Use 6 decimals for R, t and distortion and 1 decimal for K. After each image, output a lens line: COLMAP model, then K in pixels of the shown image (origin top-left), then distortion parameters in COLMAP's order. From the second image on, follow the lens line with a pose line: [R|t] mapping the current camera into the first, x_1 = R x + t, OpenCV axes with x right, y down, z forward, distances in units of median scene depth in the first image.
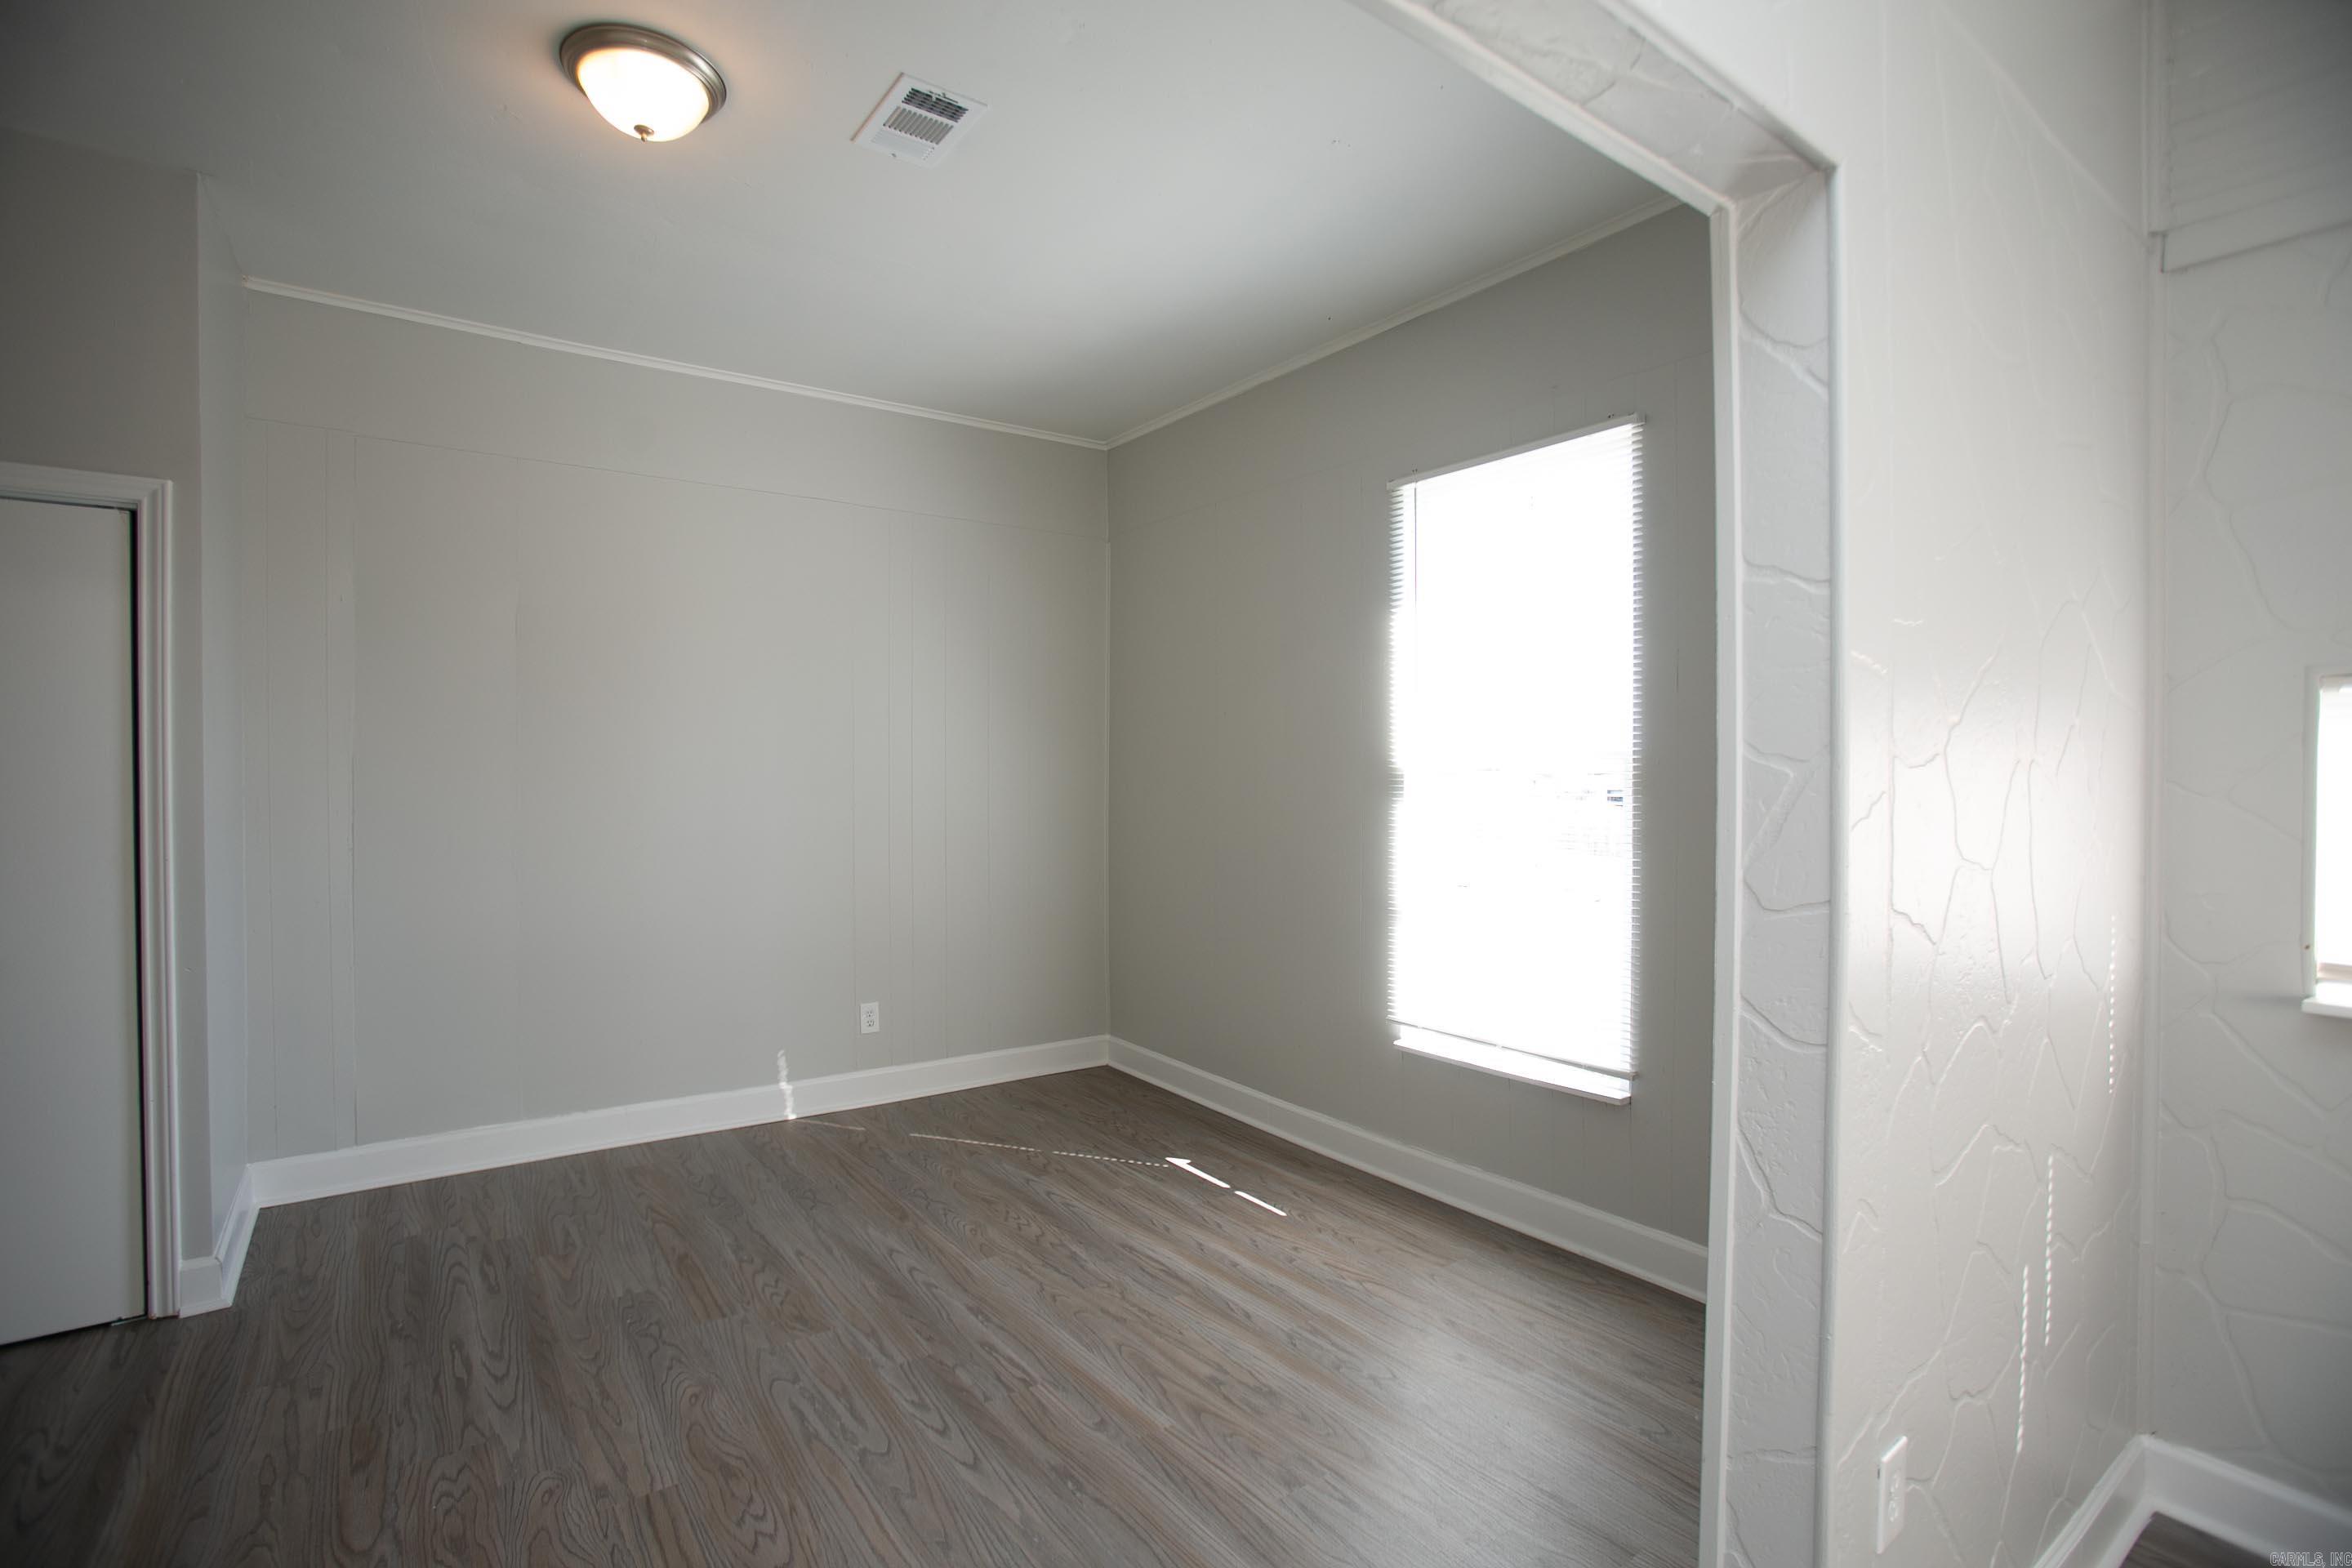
lens RADIAL K [[1087.1, 0, 1154.6], [0, 1087.1, 796.4], [0, 0, 1]] dist [-0.084665, 0.037406]
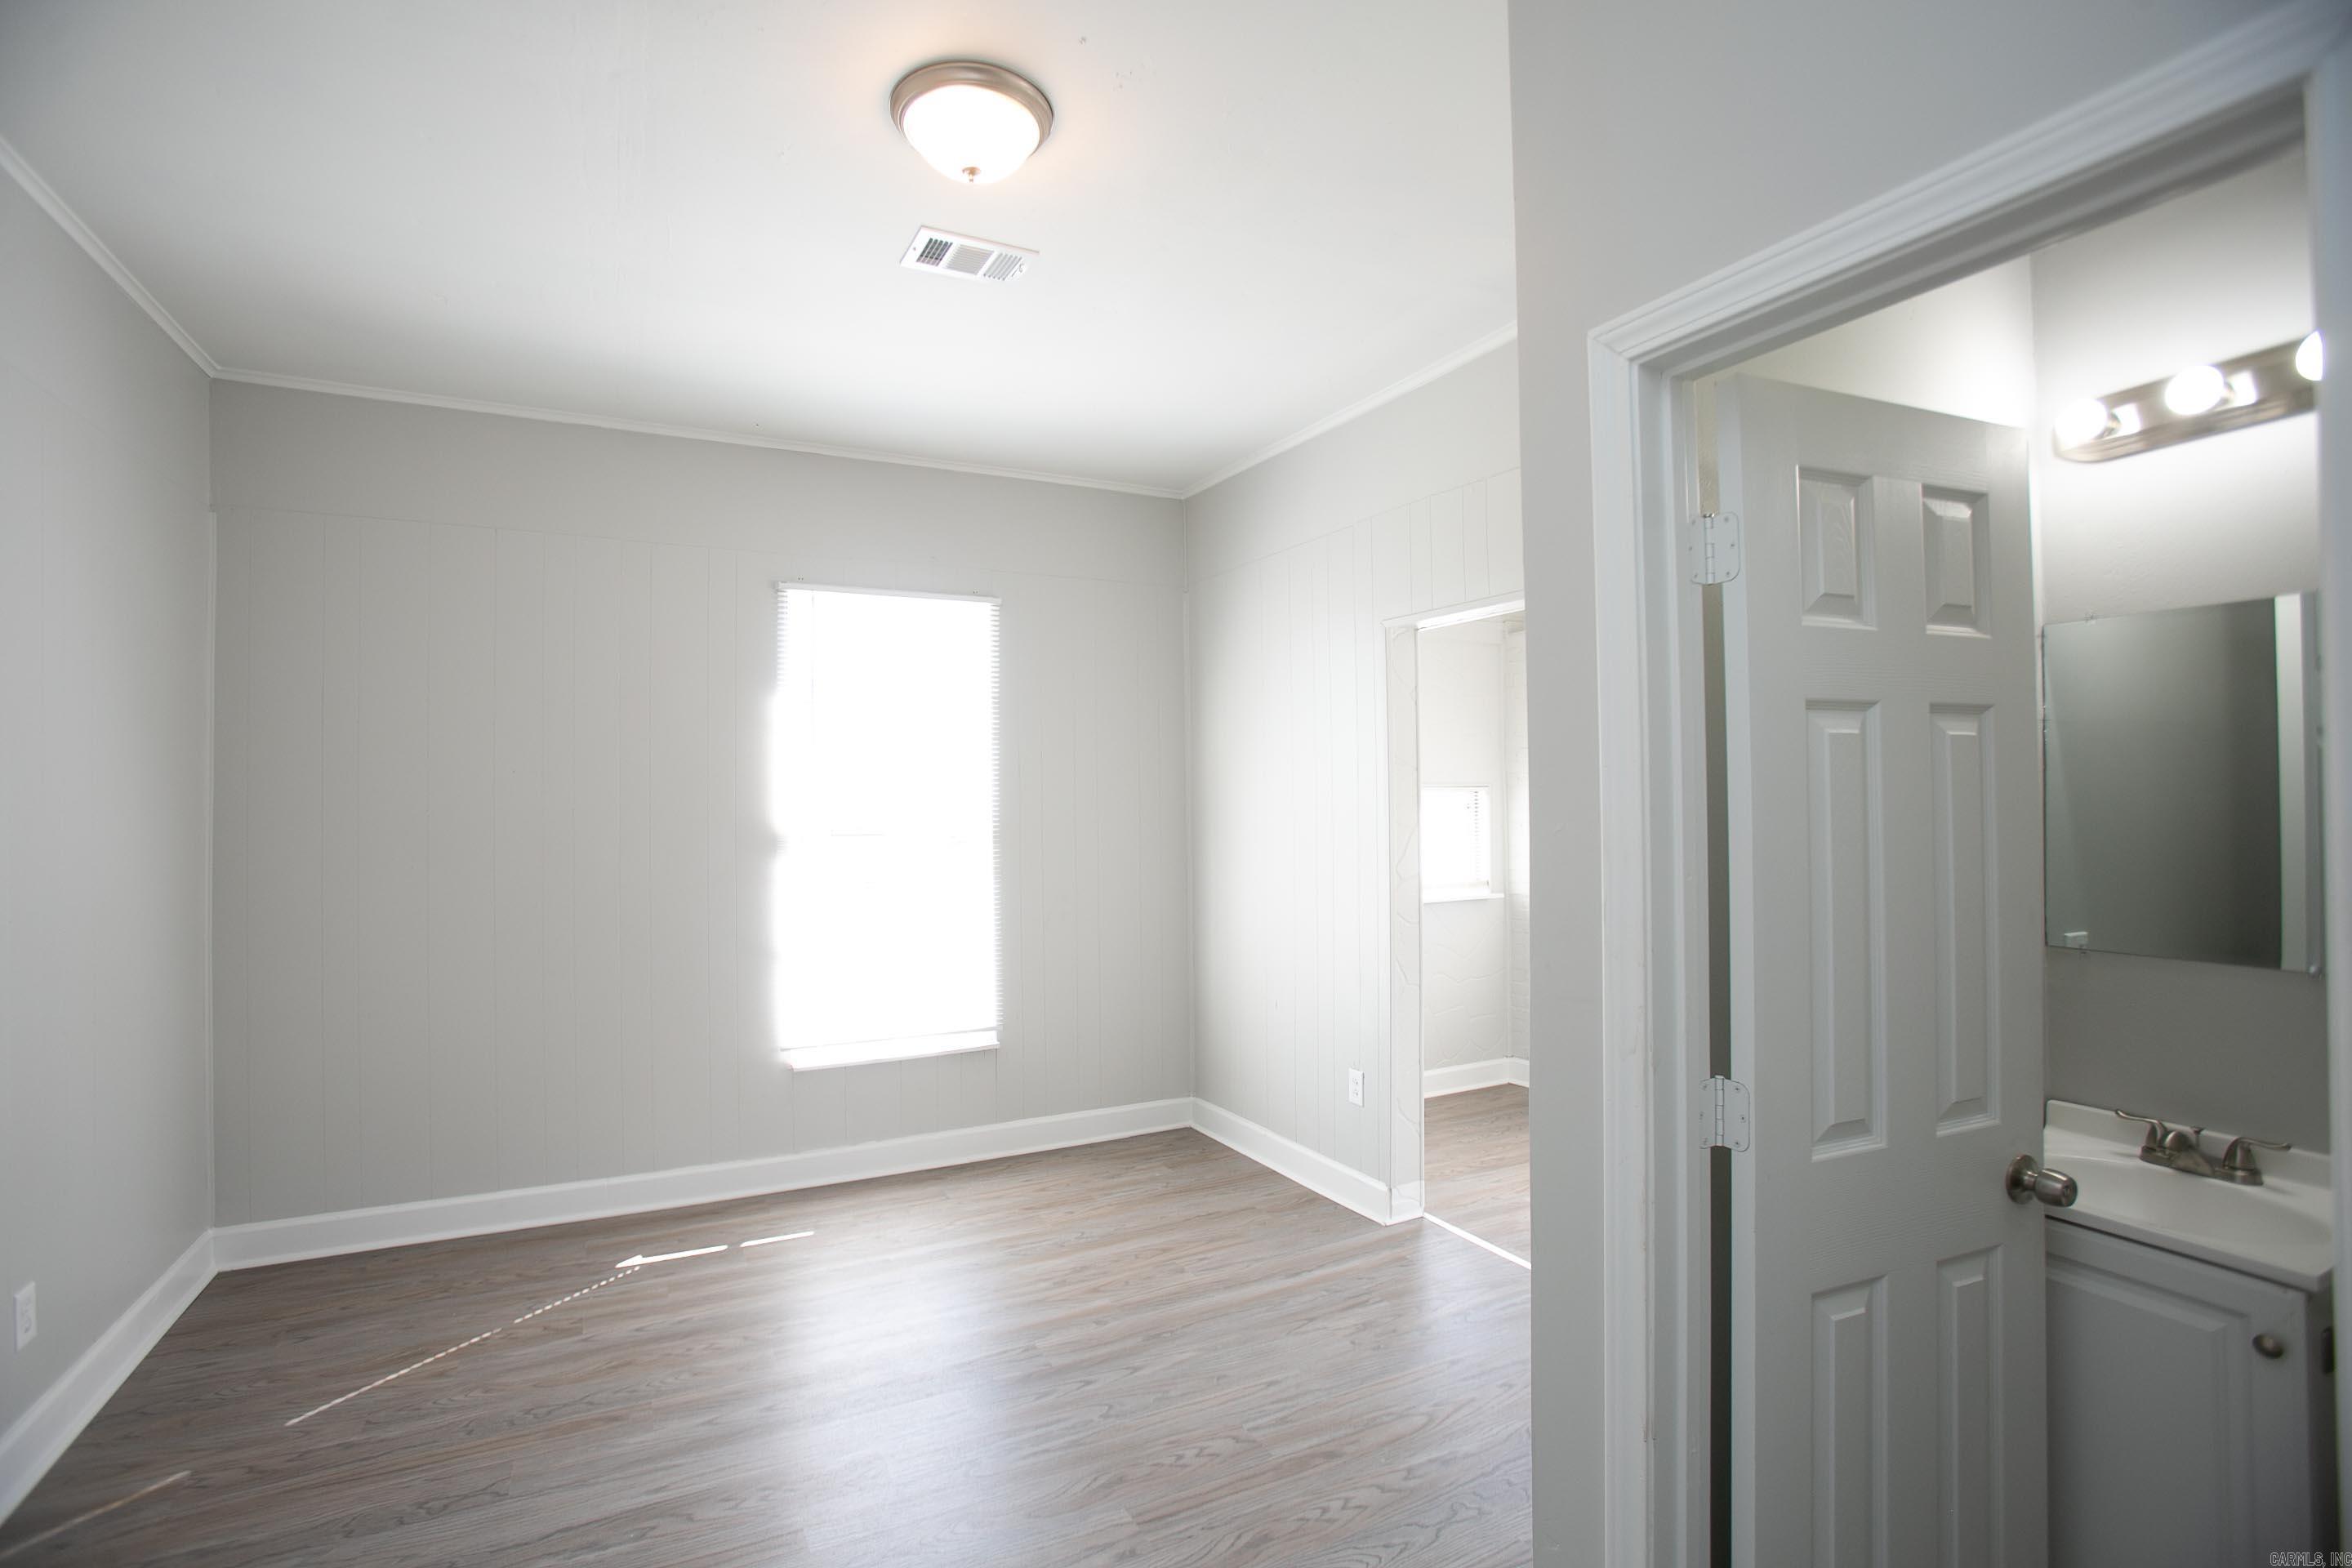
lens RADIAL K [[1087.1, 0, 1154.6], [0, 1087.1, 796.4], [0, 0, 1]] dist [-0.084665, 0.037406]
pose [[0.138872, 0.005426, 0.990295, -0.846040], [0.031656, 0.999450, -0.009916, -0.036754], [-0.989804, 0.032726, 0.138624, 0.438762]]
